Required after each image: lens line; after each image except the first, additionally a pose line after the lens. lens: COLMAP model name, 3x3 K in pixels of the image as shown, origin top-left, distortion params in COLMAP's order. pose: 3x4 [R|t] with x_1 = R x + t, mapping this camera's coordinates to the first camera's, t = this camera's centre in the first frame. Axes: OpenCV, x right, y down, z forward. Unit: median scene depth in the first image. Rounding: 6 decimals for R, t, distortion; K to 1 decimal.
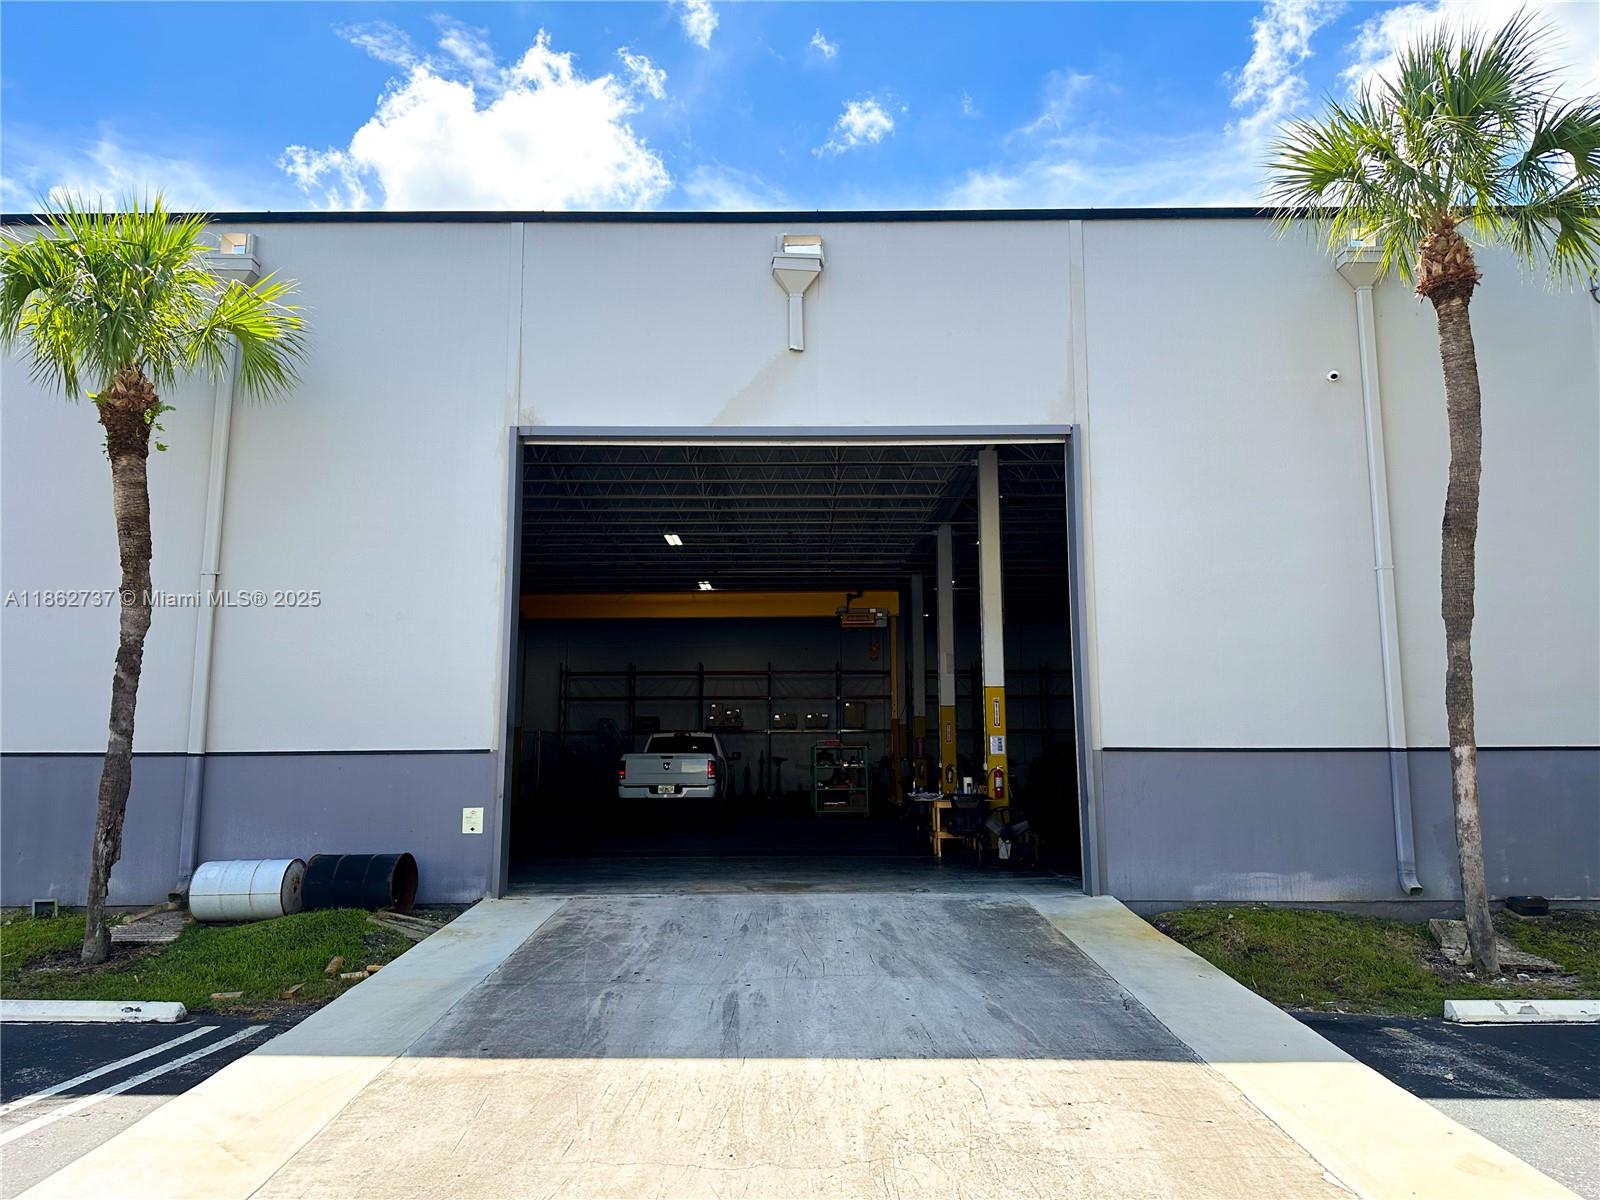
lens RADIAL K [[1117.1, 0, 800.8], [0, 1117.1, 599.1], [0, 0, 1]] dist [0.000522, 0.000041]
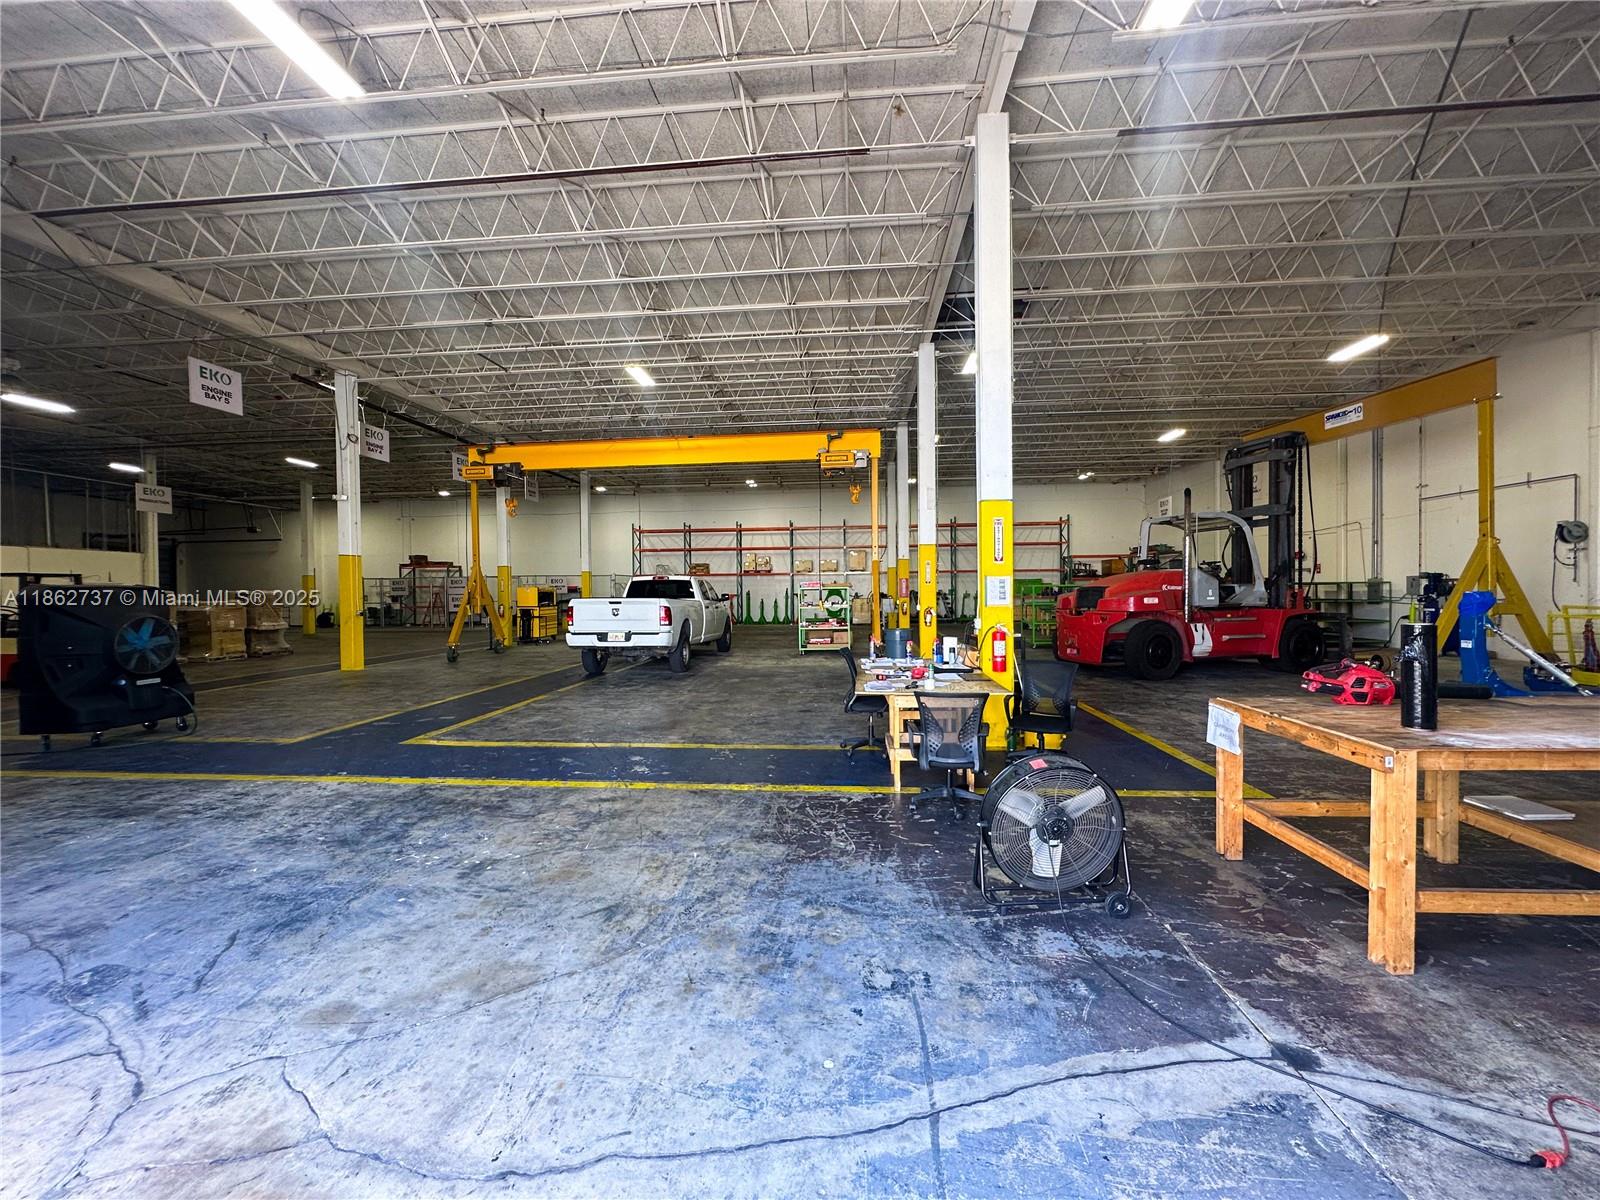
lens RADIAL K [[640.8, 0, 796.6], [0, 640.8, 596.7], [0, 0, 1]] dist [0.000557, 0.000032]
pose [[0.996750, -0.002779, -0.080504, 0.060695], [0.015011, 0.988308, 0.151733, 0.051055], [0.079141, -0.152448, 0.985138, 0.425524]]
